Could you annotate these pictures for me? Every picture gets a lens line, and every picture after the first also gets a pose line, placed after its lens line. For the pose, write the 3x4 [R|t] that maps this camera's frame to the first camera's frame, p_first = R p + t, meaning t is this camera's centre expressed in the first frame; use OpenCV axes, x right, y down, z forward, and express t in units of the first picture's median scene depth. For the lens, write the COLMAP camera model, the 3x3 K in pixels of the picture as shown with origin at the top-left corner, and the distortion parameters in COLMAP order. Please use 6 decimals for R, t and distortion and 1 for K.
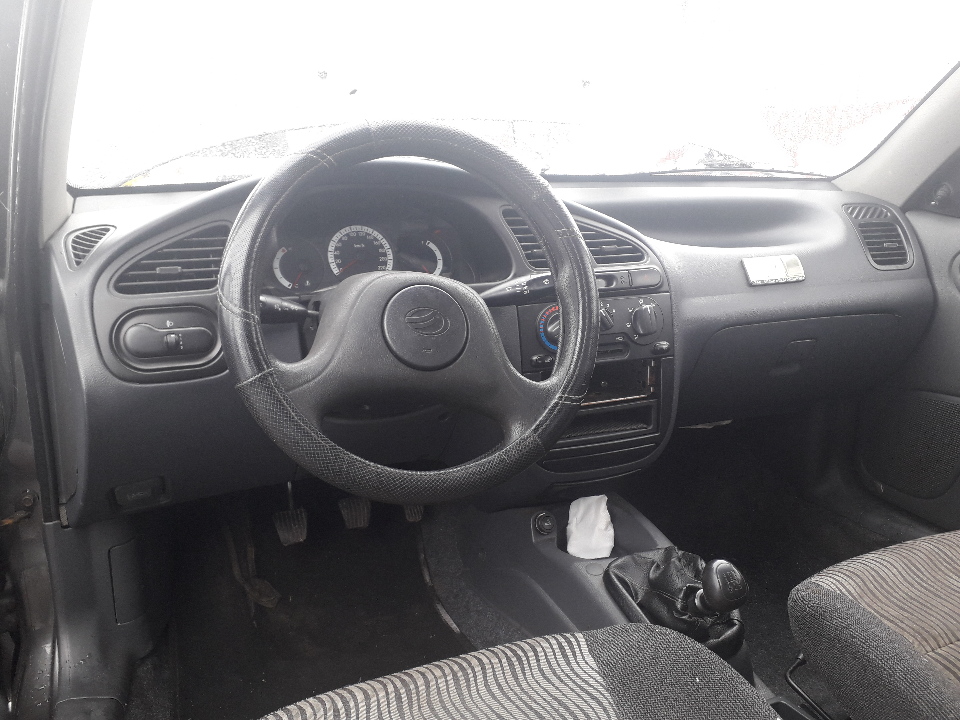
lens RADIAL K [[772.1, 0, 480.0], [0, 772.1, 360.0], [0, 0, 1]] dist [0.004245, 0.001144]
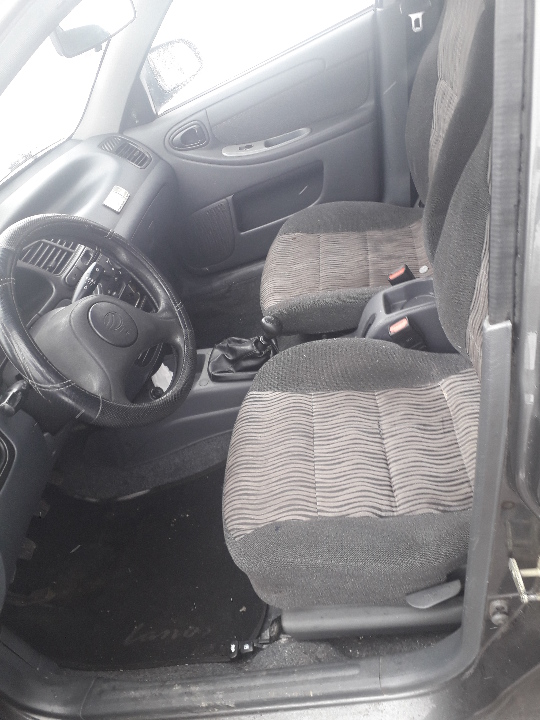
lens RADIAL K [[579.1, 0, 270.0], [0, 579.1, 360.0], [0, 0, 1]] dist [0.004245, 0.001144]
pose [[0.443554, -0.688702, 0.573541, -0.409537], [0.582087, 0.707964, 0.399953, -0.169040], [-0.681494, 0.156450, 0.714905, -0.065937]]
